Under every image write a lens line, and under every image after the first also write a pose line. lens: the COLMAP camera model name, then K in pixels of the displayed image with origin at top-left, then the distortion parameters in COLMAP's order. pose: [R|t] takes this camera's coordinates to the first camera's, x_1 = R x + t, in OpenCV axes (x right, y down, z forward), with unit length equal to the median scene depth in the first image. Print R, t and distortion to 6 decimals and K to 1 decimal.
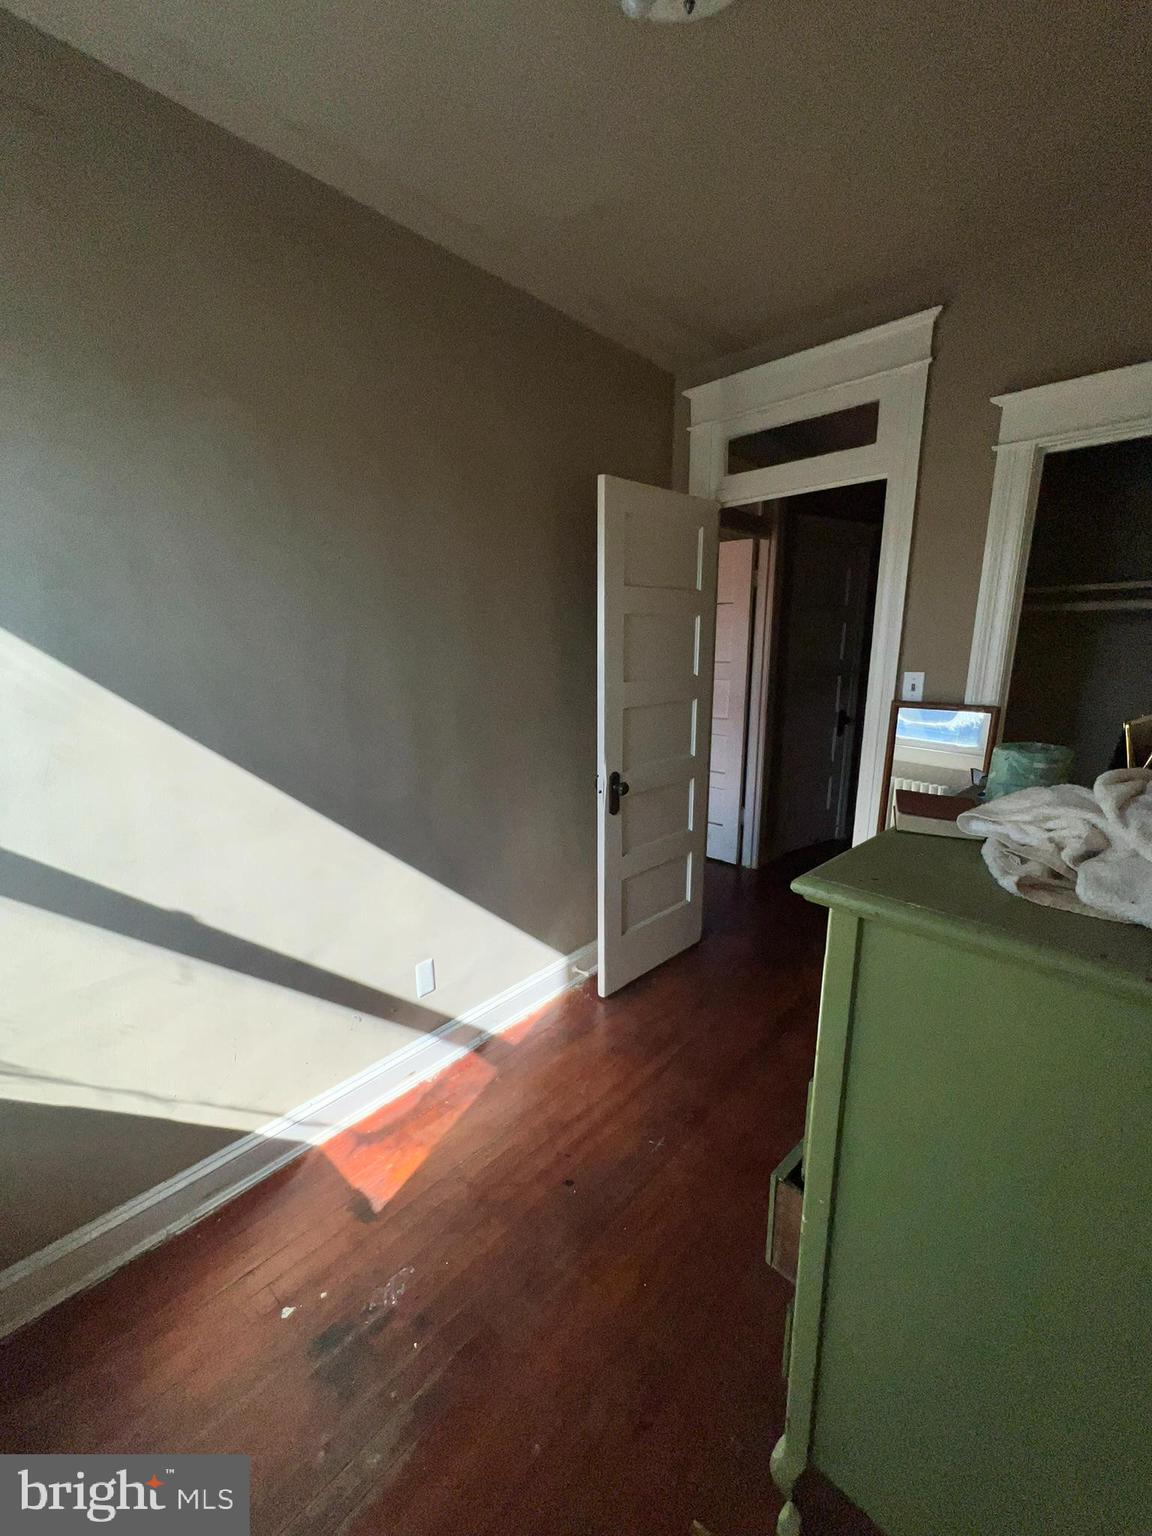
lens RADIAL K [[615.3, 0, 568.5], [0, 615.3, 773.2], [0, 0, 1]] dist [0.000798, -0.000341]
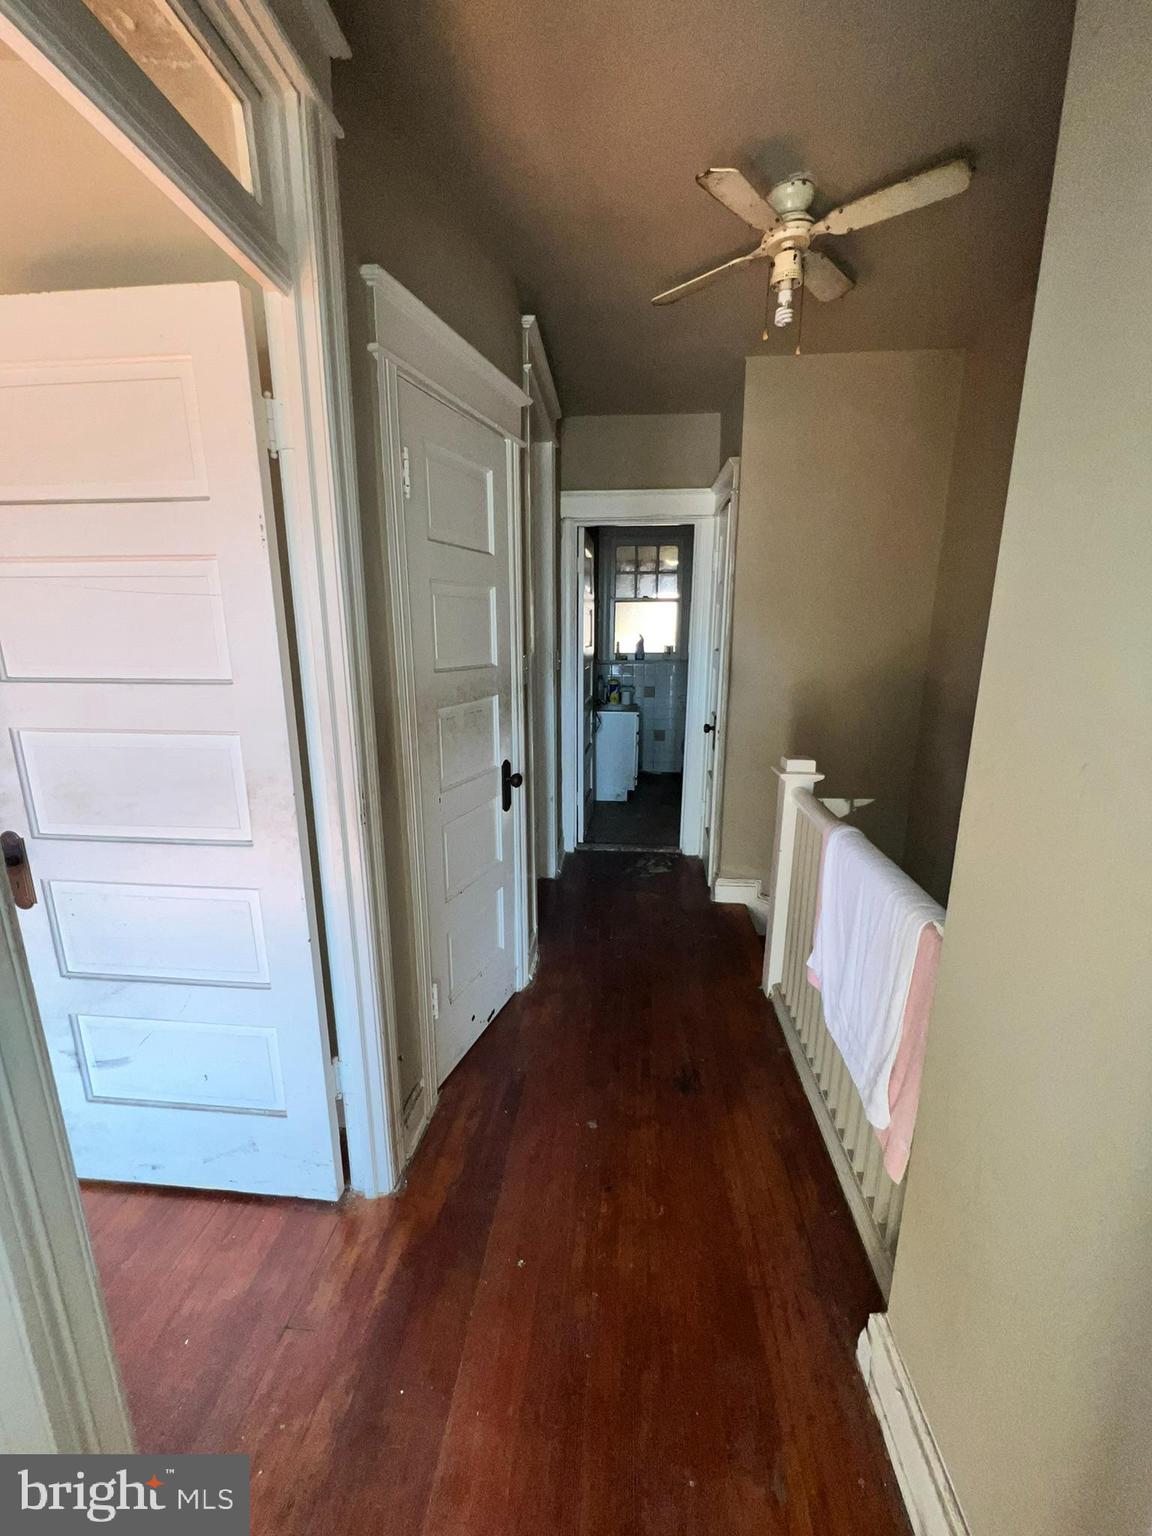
lens RADIAL K [[615.3, 0, 574.6], [0, 615.3, 773.8], [0, 0, 1]] dist [0.000798, -0.000341]
pose [[0.786742, -0.135234, 0.602287, 0.338196], [0.131002, 0.990060, 0.051181, -0.208336], [-0.603221, 0.038634, 0.796637, 1.046863]]
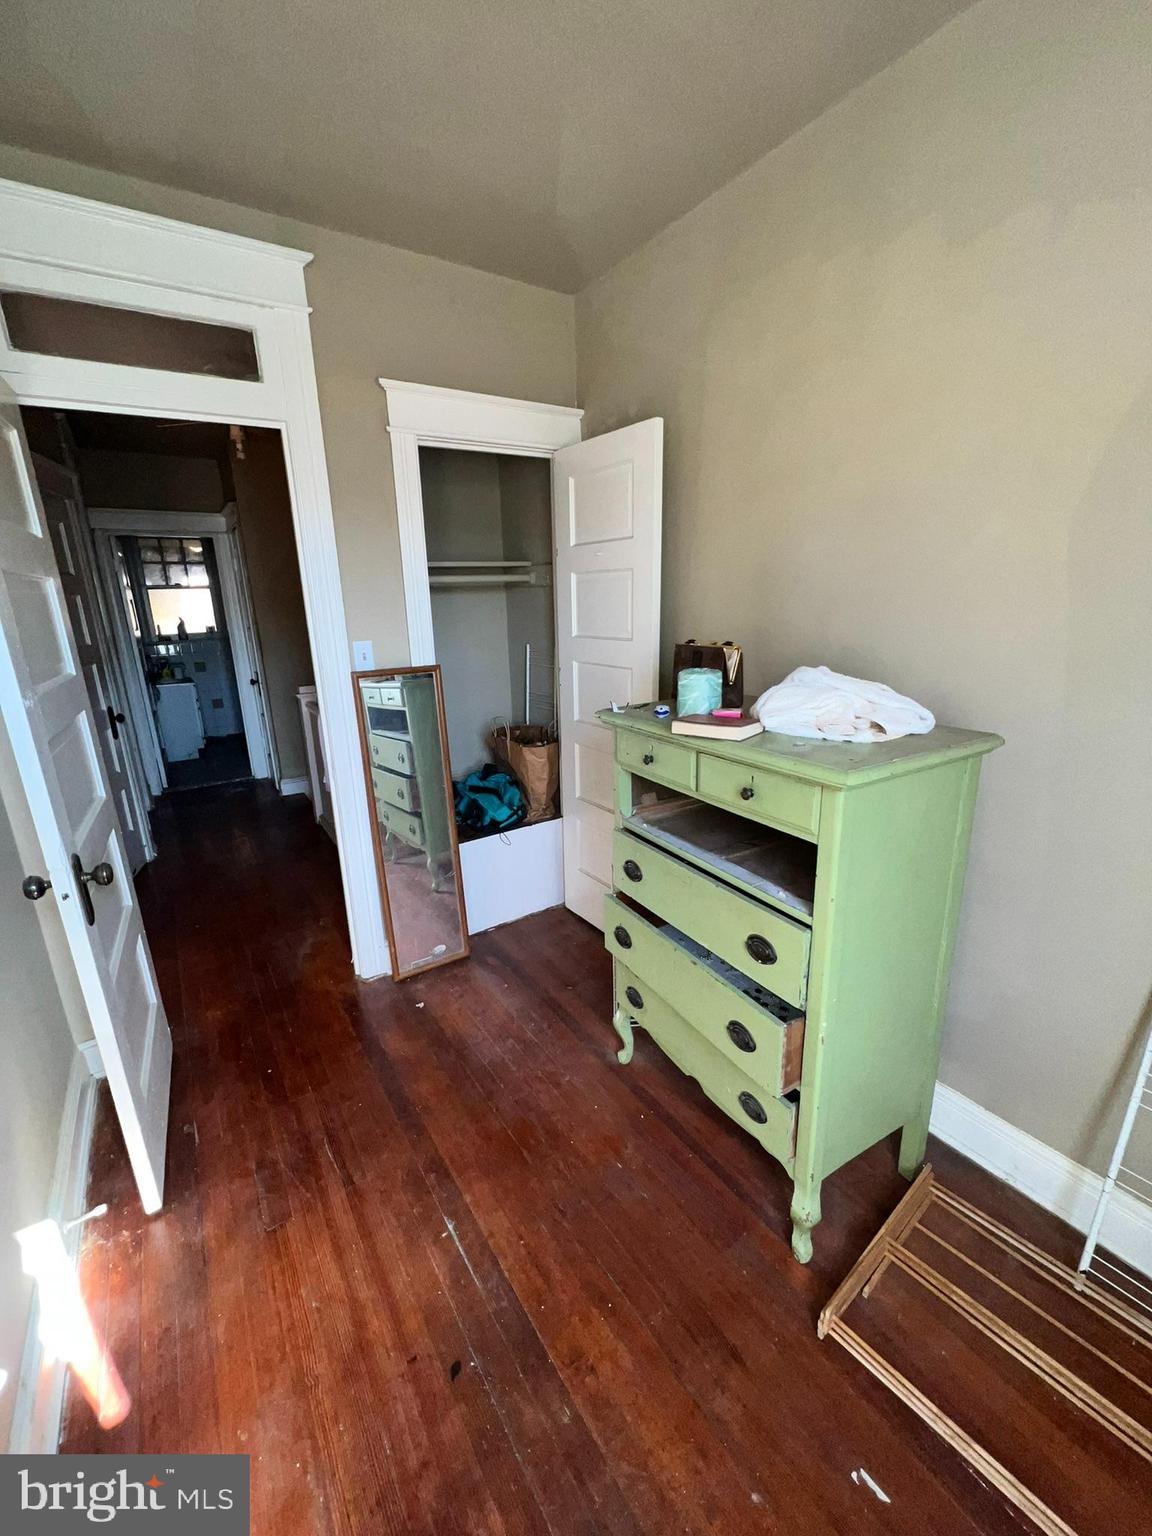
lens RADIAL K [[615.3, 0, 571.3], [0, 615.3, 775.2], [0, 0, 1]] dist [0.000798, -0.000341]
pose [[0.232585, -0.269110, 0.934604, -0.348559], [0.235213, 0.947995, 0.214431, -0.090926], [-0.943705, 0.169958, 0.283787, 0.420610]]
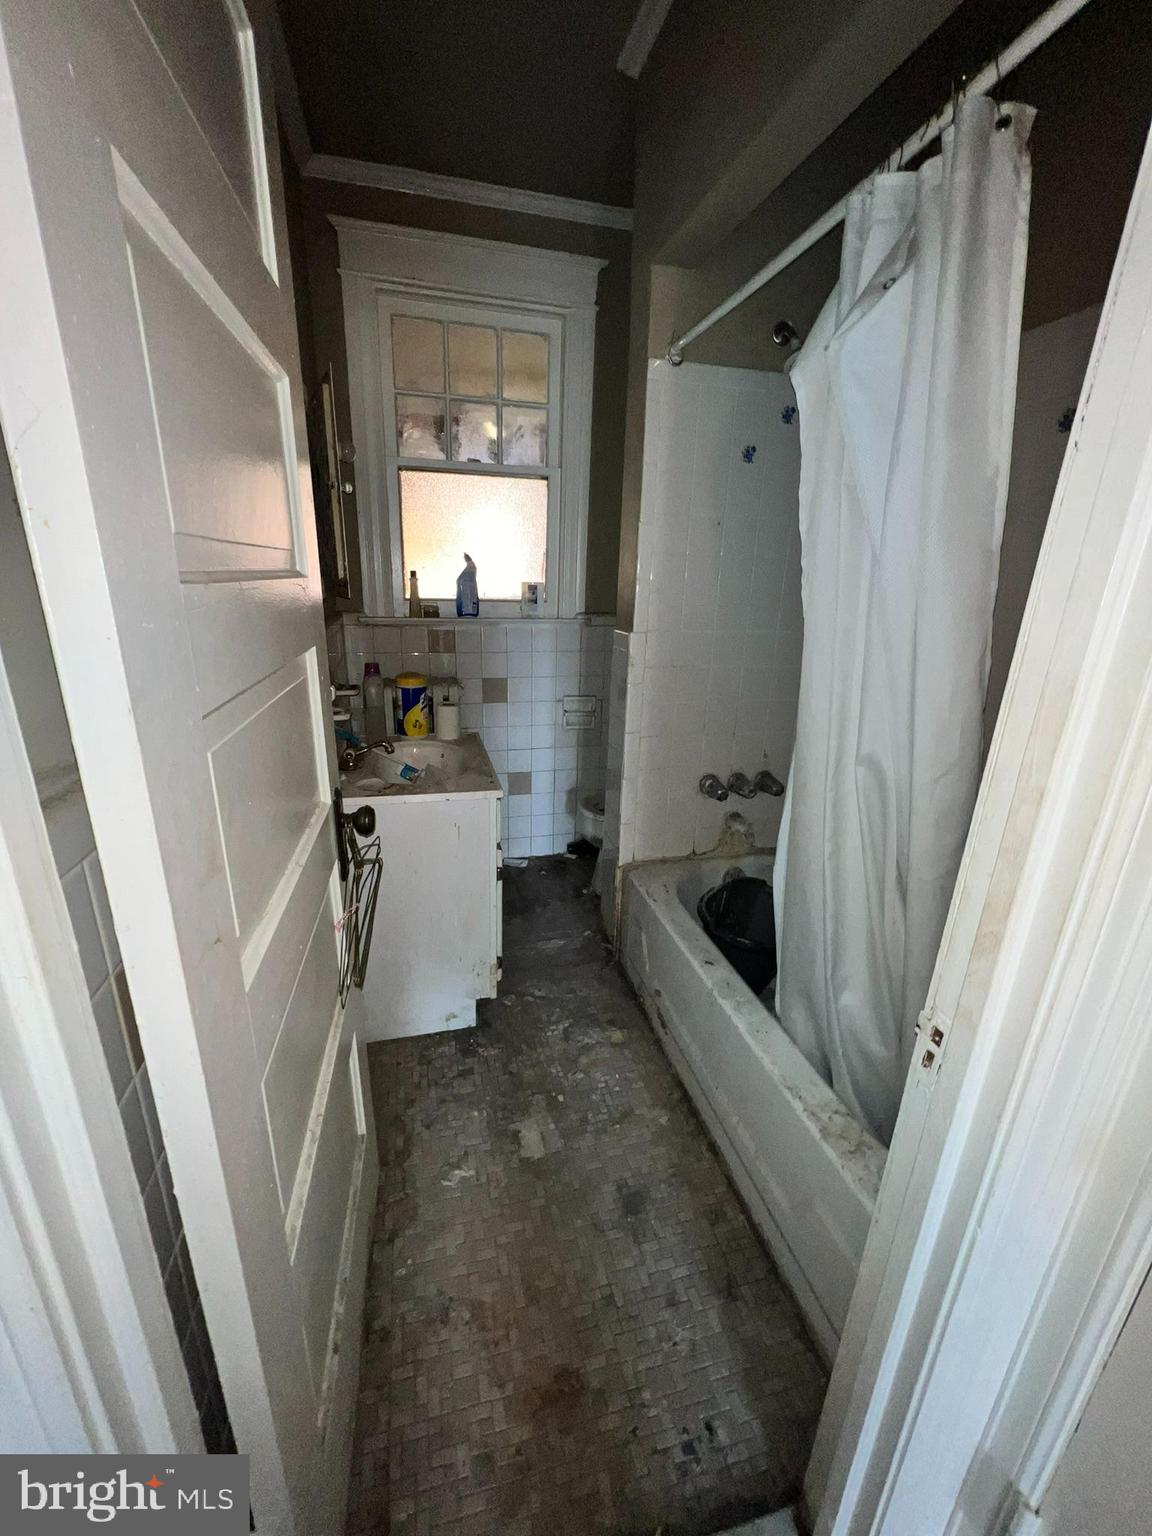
lens RADIAL K [[615.3, 0, 571.6], [0, 615.3, 772.9], [0, 0, 1]] dist [0.000798, -0.000341]
pose [[0.550235, -0.236889, 0.800702, 1.355267], [0.155532, 0.971209, 0.180454, -0.415277], [-0.820397, 0.025242, 0.571237, 2.179988]]
